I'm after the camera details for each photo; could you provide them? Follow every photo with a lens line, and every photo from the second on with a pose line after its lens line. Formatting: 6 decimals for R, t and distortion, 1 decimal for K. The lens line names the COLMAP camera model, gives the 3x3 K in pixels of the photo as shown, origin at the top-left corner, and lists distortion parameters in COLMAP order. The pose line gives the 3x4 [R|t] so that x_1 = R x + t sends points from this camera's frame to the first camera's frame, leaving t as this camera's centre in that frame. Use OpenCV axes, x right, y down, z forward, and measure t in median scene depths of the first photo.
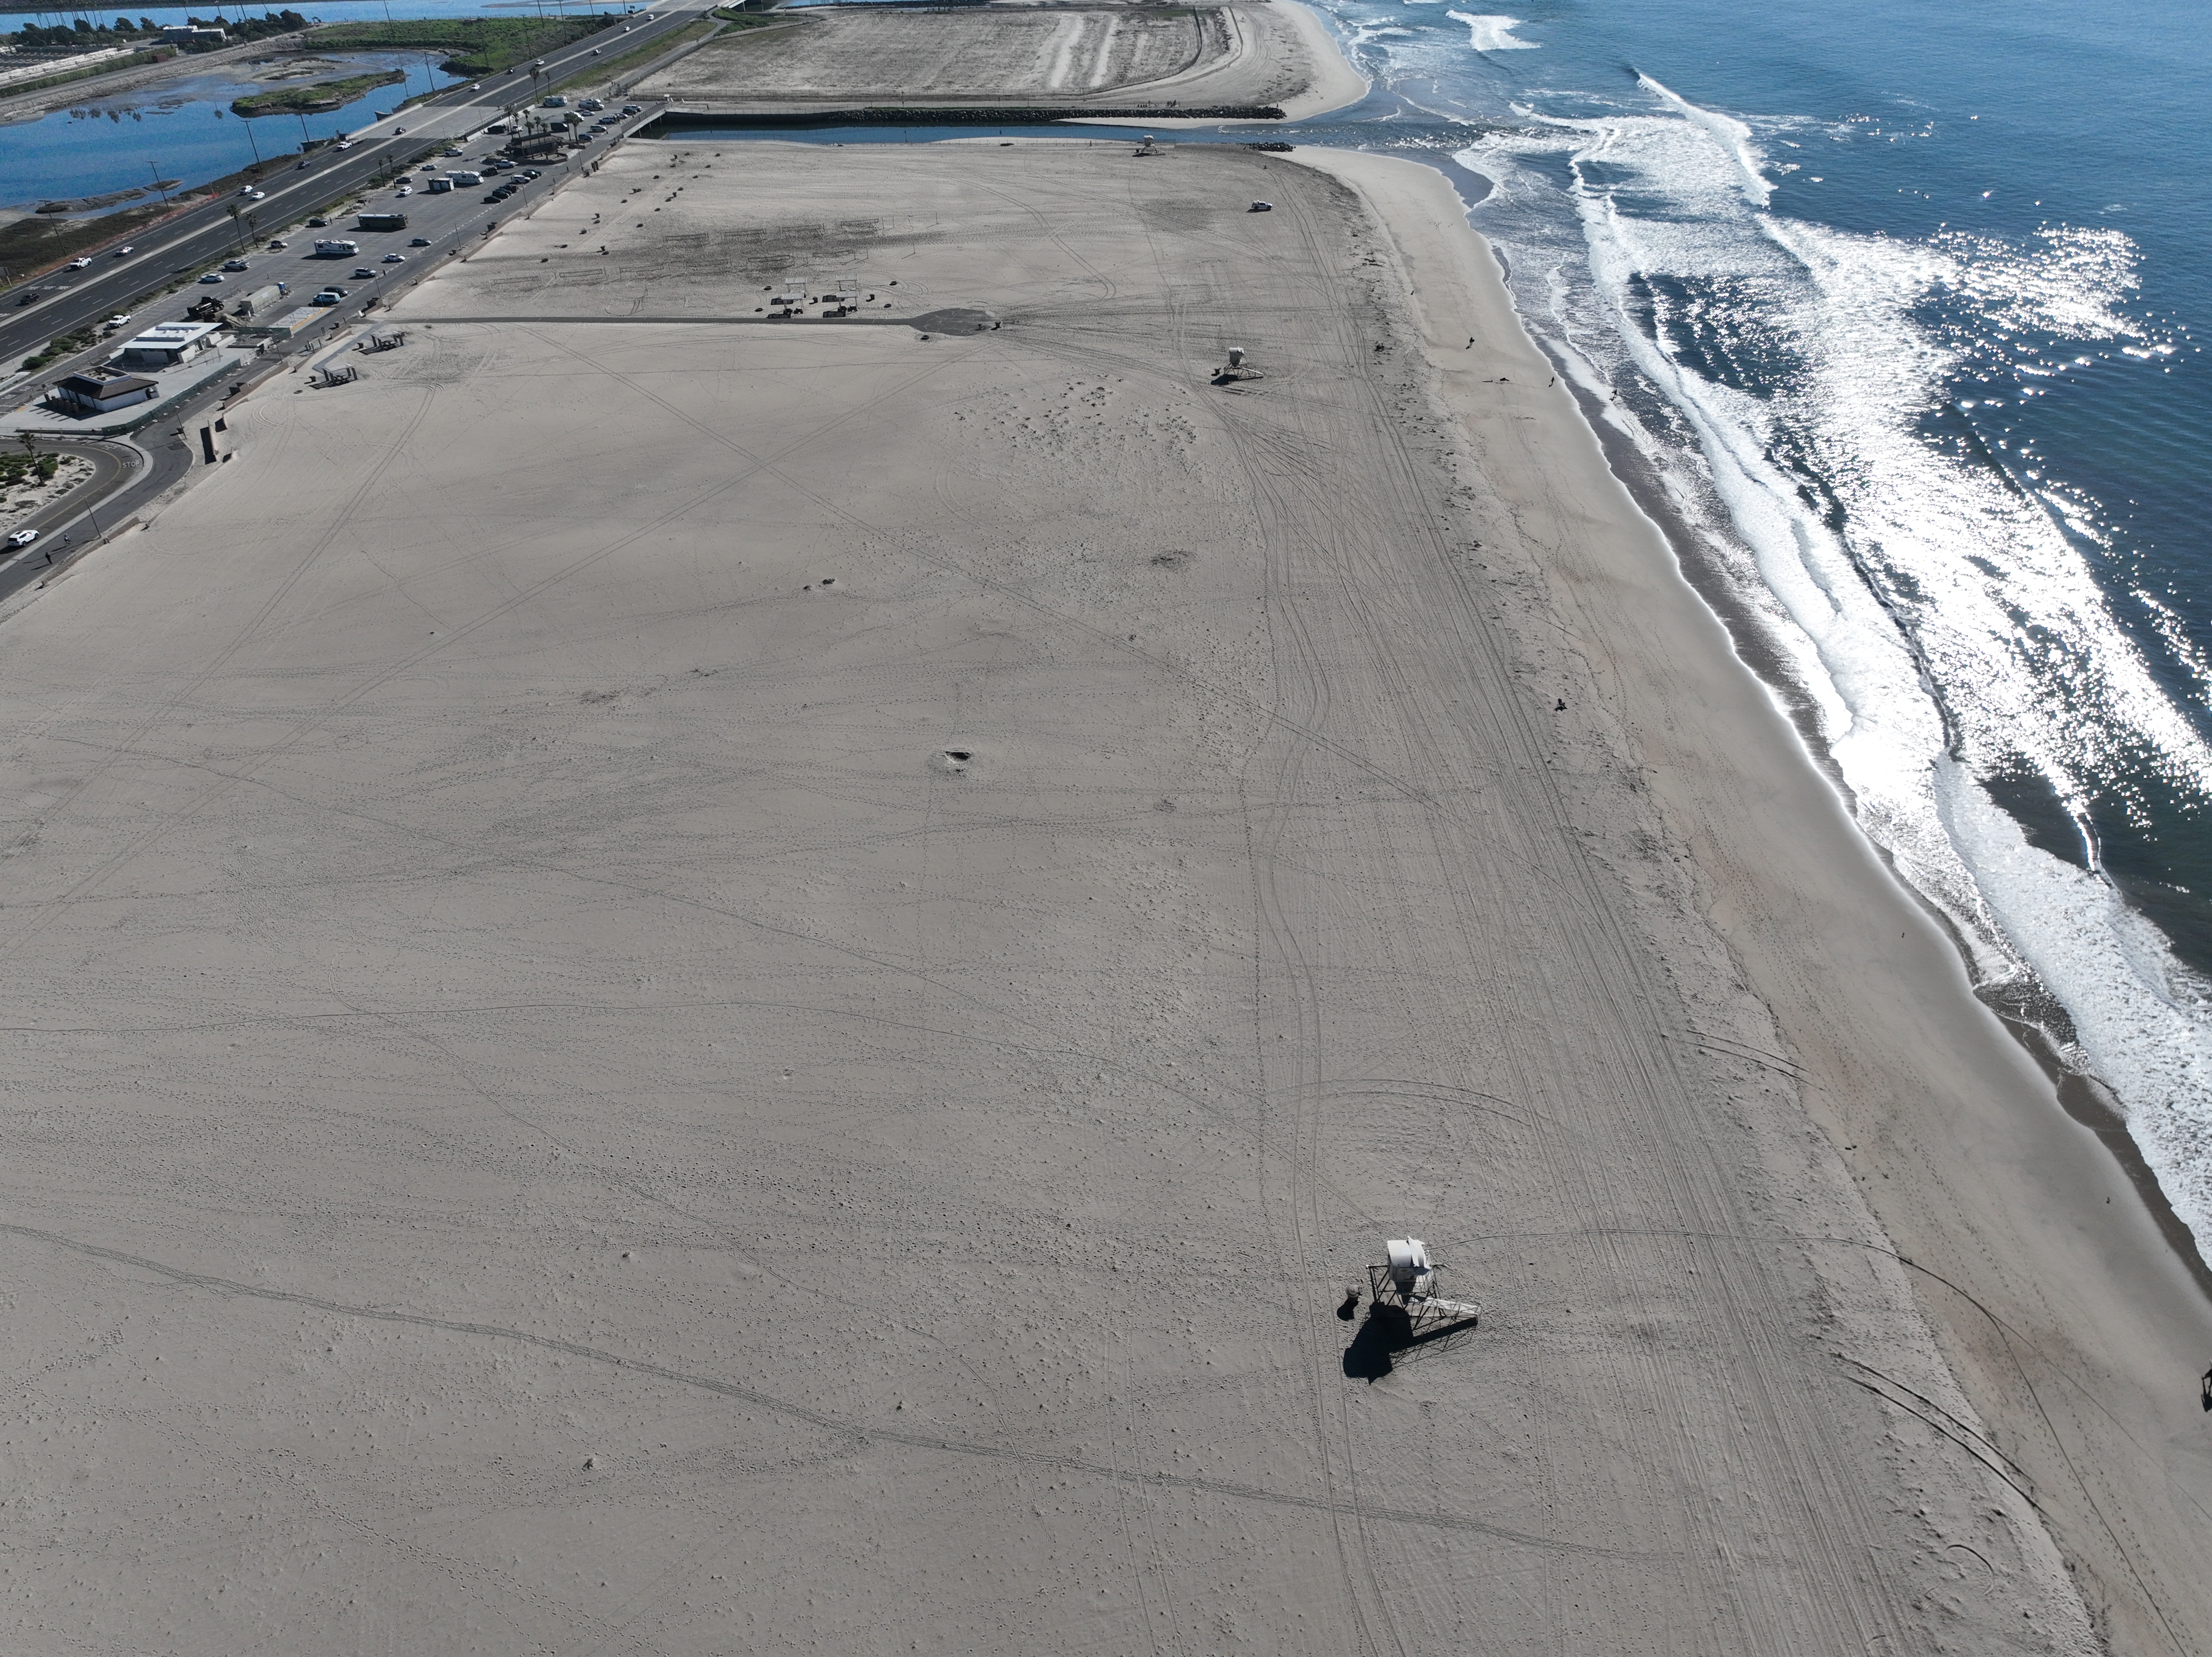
lens RADIAL K [[1541.1, 0, 1106.0], [0, 1541.1, 828.5], [0, 0, 1]] dist [-0.010510, 0.025603]
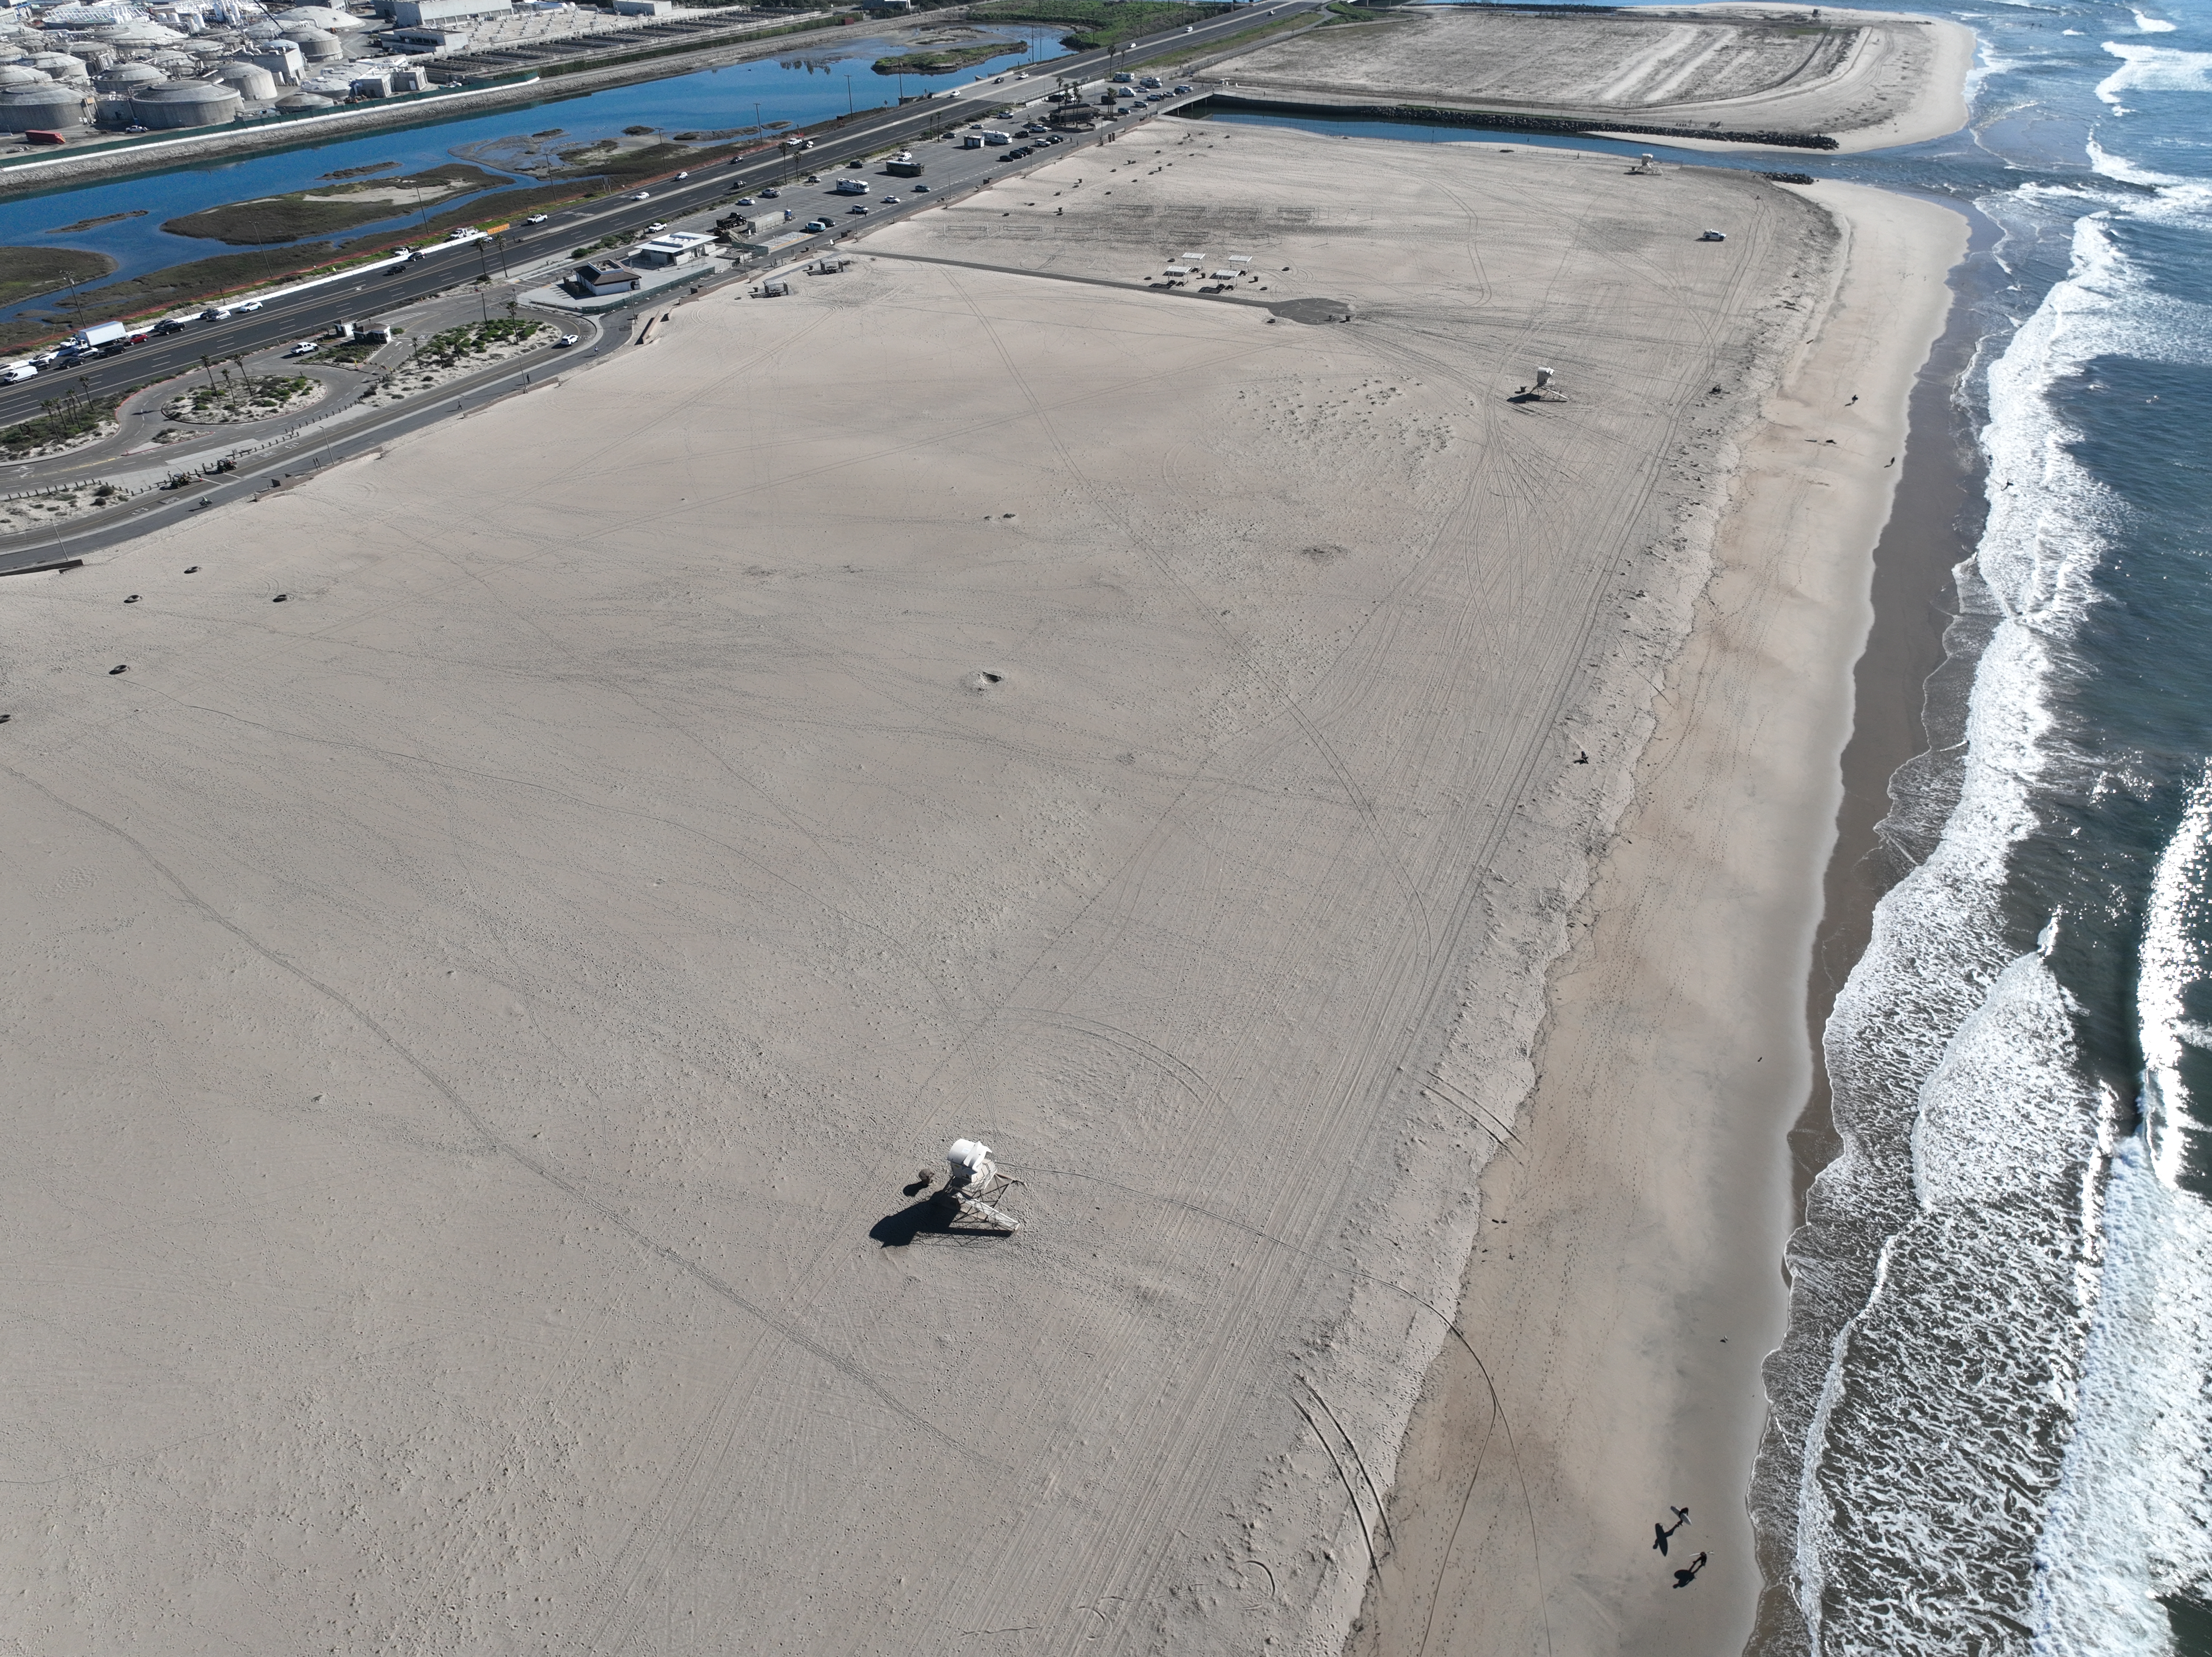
lens RADIAL K [[1545.9, 0, 1106.0], [0, 1545.9, 828.5], [0, 0, 1]] dist [-0.013700, 0.035092]
pose [[0.909531, 0.236316, -0.341919, 0.224099], [-0.236568, 0.970723, 0.041622, -0.004868], [0.341745, 0.043031, 0.938807, 0.002646]]
